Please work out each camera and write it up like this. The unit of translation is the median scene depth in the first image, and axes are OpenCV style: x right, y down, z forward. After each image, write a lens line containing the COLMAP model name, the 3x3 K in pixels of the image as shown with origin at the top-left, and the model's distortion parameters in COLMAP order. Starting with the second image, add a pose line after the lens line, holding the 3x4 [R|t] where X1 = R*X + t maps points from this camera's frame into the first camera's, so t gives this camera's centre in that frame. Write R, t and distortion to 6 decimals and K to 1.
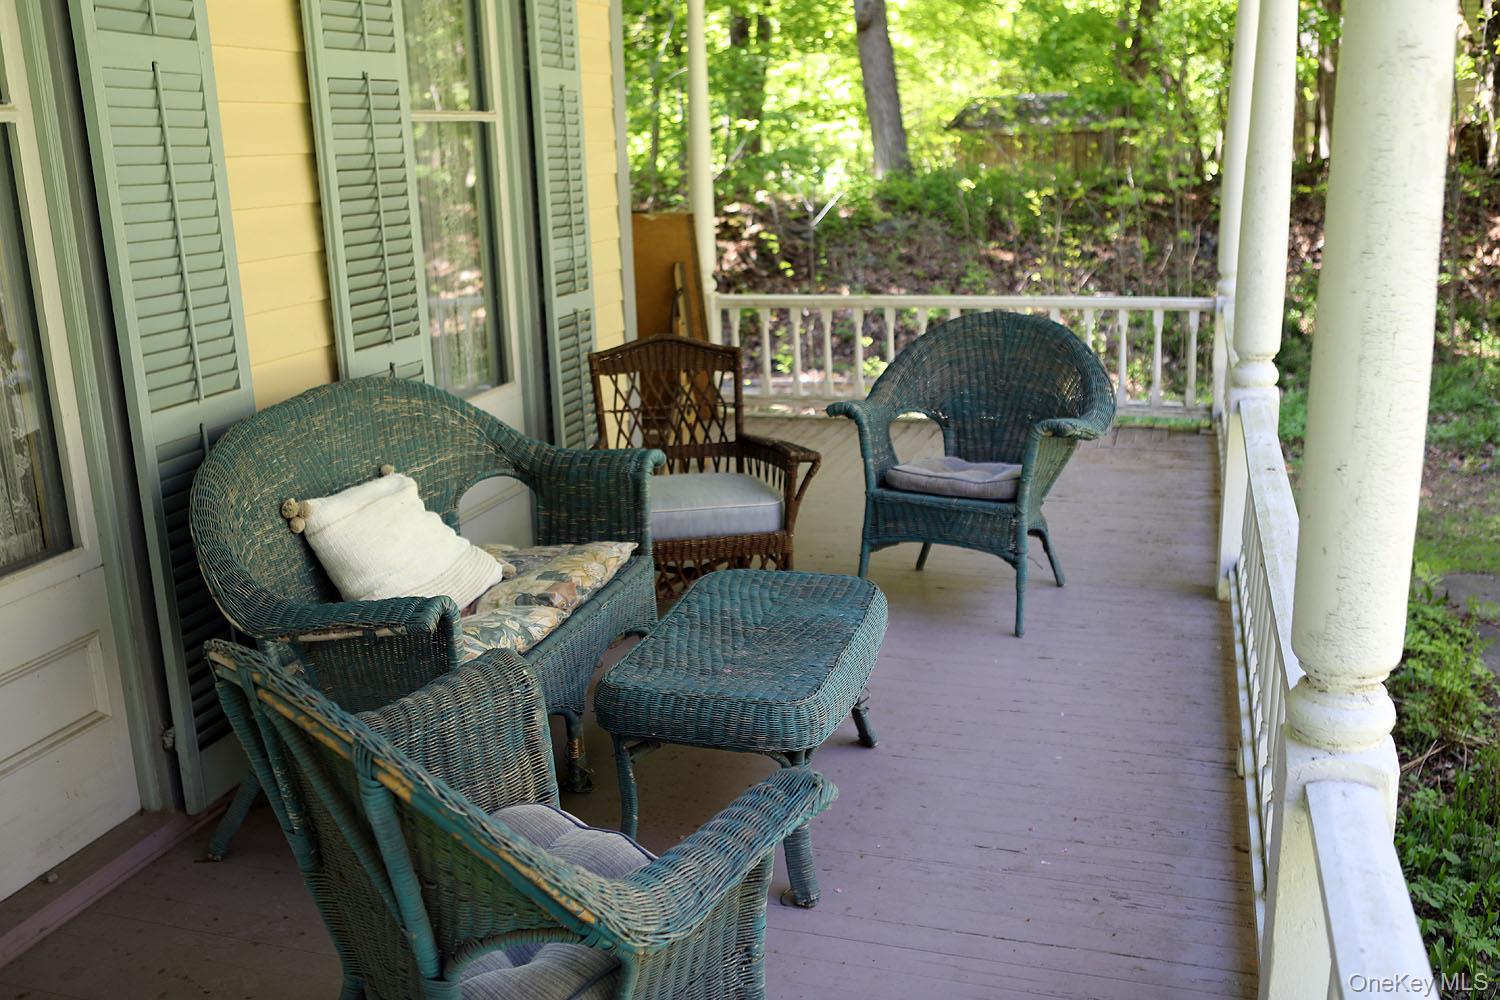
lens RADIAL K [[1375.8, 0, 750.0], [0, 1375.8, 500.0], [0, 0, 1]] dist [-0.094154, 0.139989]
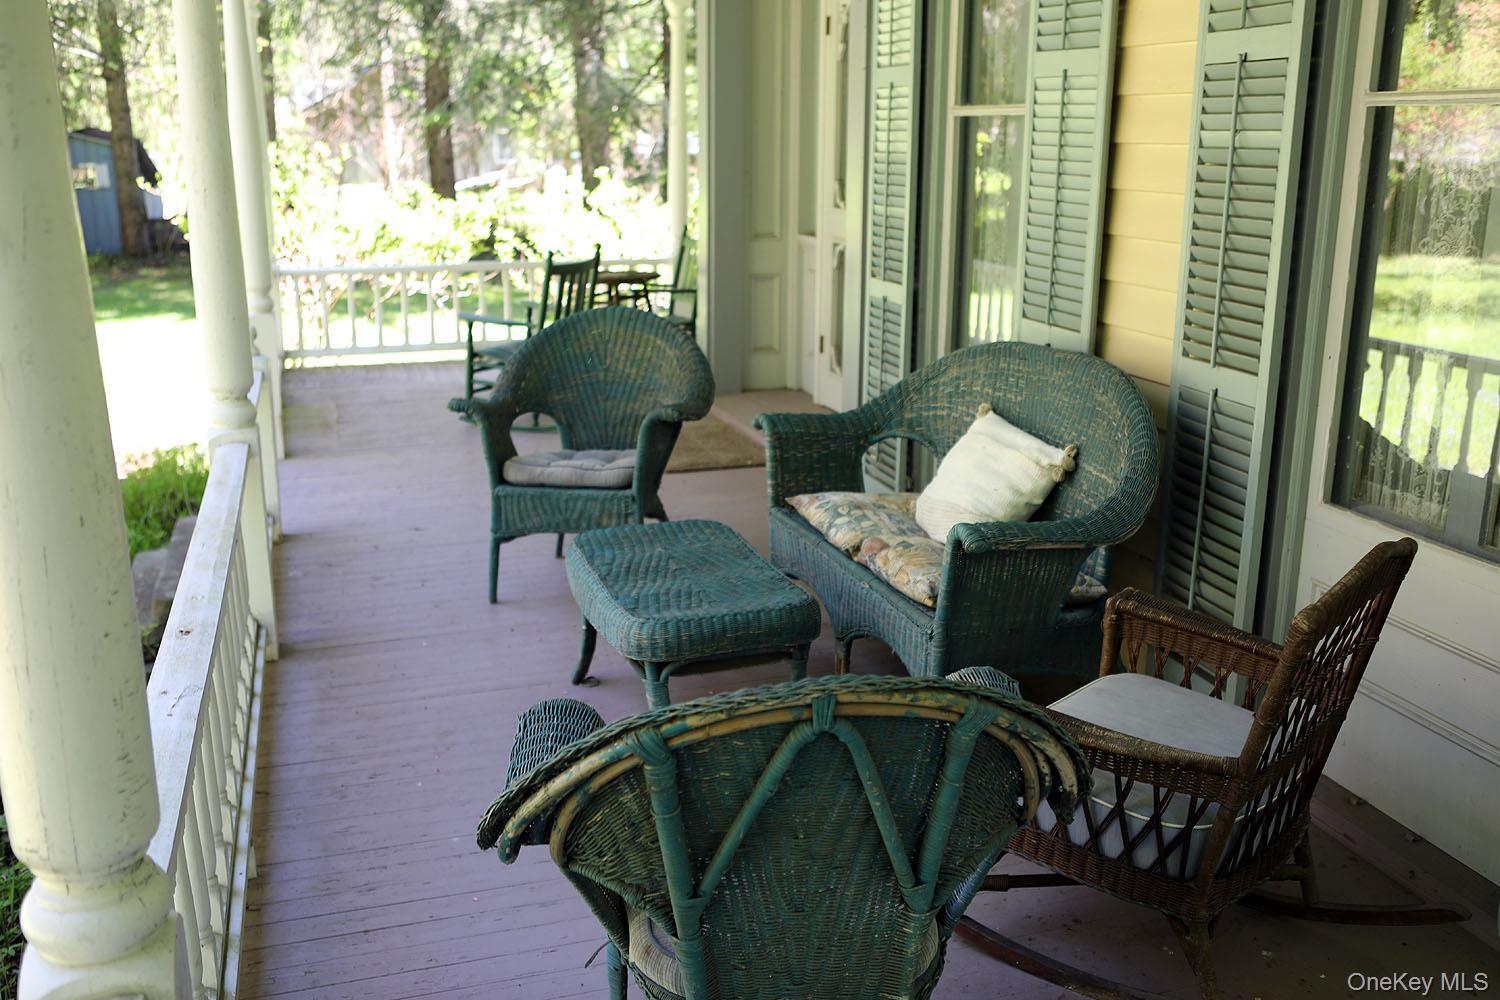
lens RADIAL K [[1375.8, 0, 750.0], [0, 1375.8, 500.0], [0, 0, 1]] dist [-0.094154, 0.139989]
pose [[-0.822079, 0.172489, -0.542617, 0.614348], [-0.125756, 0.874466, 0.468502, -0.538325], [0.555311, 0.453383, -0.697189, 1.944639]]
